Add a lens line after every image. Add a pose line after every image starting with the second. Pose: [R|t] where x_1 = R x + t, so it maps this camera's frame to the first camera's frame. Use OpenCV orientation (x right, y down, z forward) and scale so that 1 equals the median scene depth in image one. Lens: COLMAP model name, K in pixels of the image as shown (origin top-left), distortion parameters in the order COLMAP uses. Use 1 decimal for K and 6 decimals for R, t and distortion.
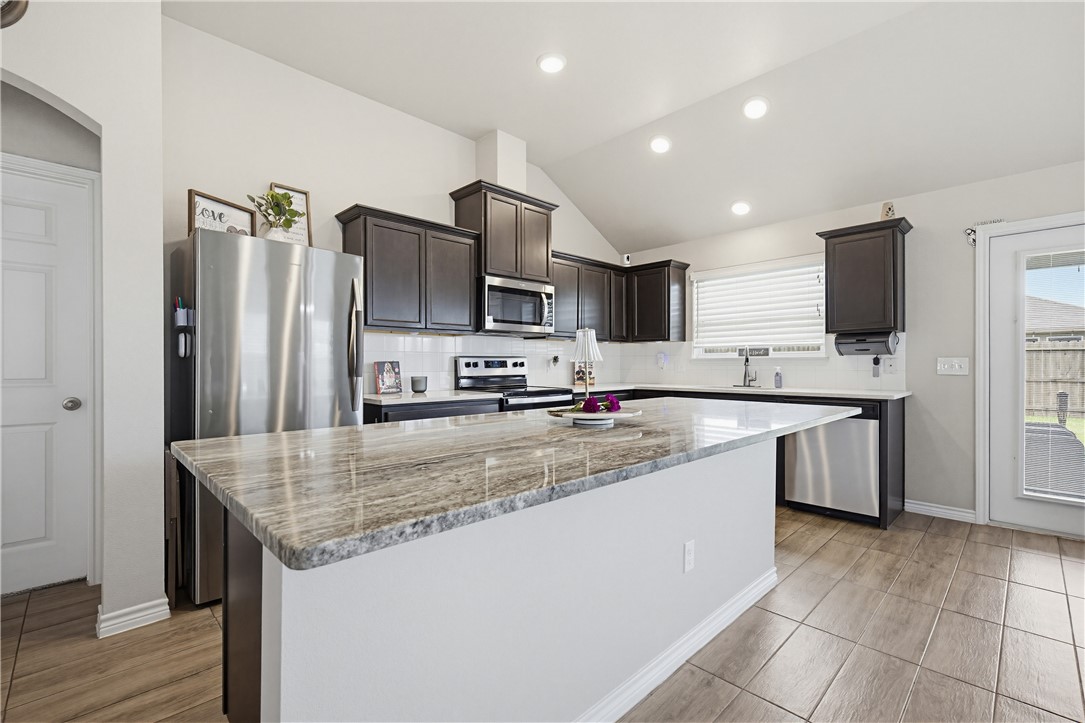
lens RADIAL K [[479.5, 0, 542.5], [0, 479.5, 361.5], [0, 0, 1]] dist [-0.000199, 0.000022]
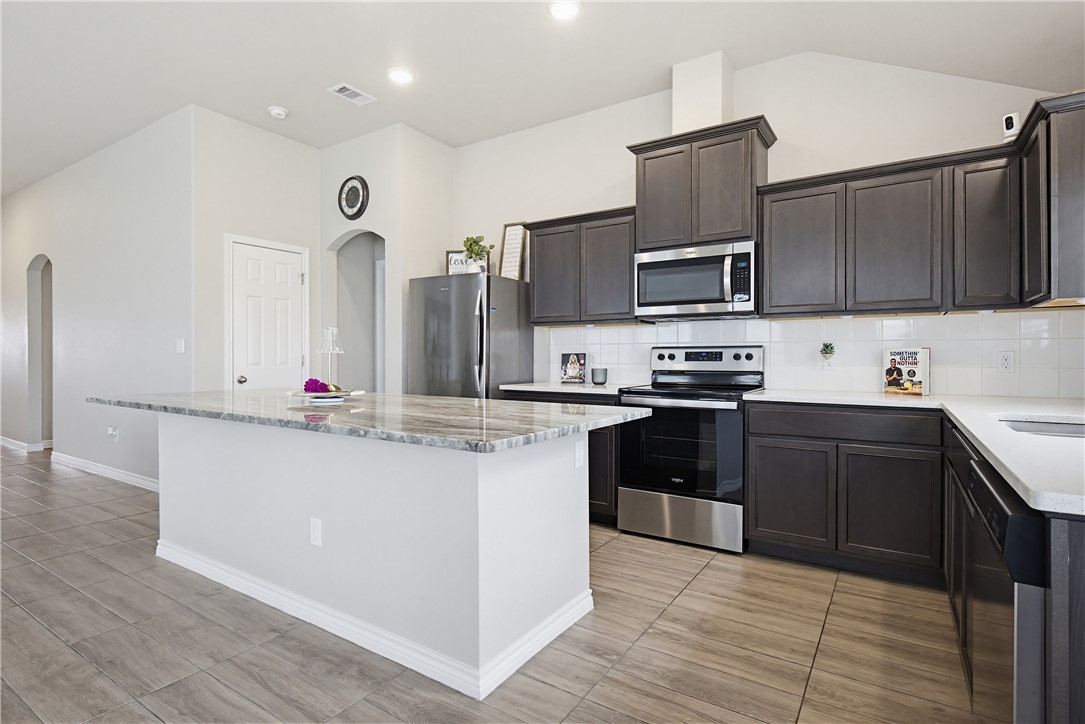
lens RADIAL K [[545.9, 0, 542.5], [0, 545.9, 362.0], [0, 0, 1]] dist [0.000565, 0.000118]
pose [[0.219098, 0.007568, -0.975673, 0.753405], [0.000438, 0.999969, 0.007855, 0.008129], [0.975703, -0.002148, 0.219088, 0.575833]]
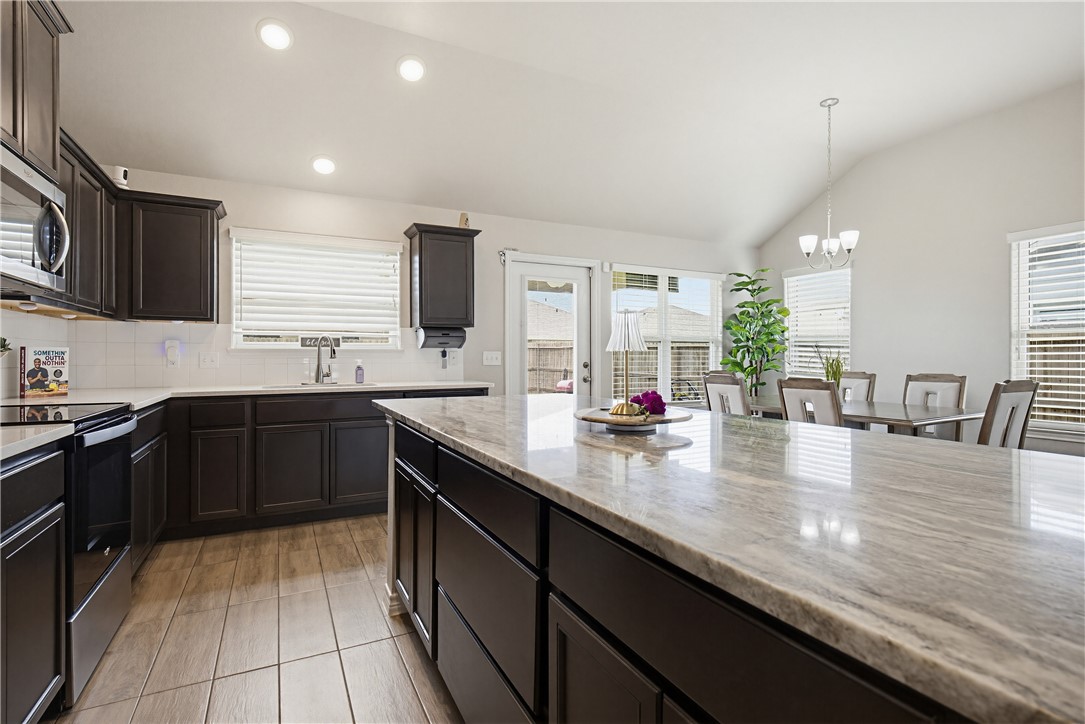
lens RADIAL K [[531.0, 0, 542.5], [0, 531.0, 362.0], [0, 0, 1]] dist [0.019923, 0.000107]
pose [[0.299653, -0.009059, 0.954005, -0.376548], [-0.006398, 0.999913, 0.011504, 0.002152], [-0.954027, -0.009551, 0.299569, 0.401864]]
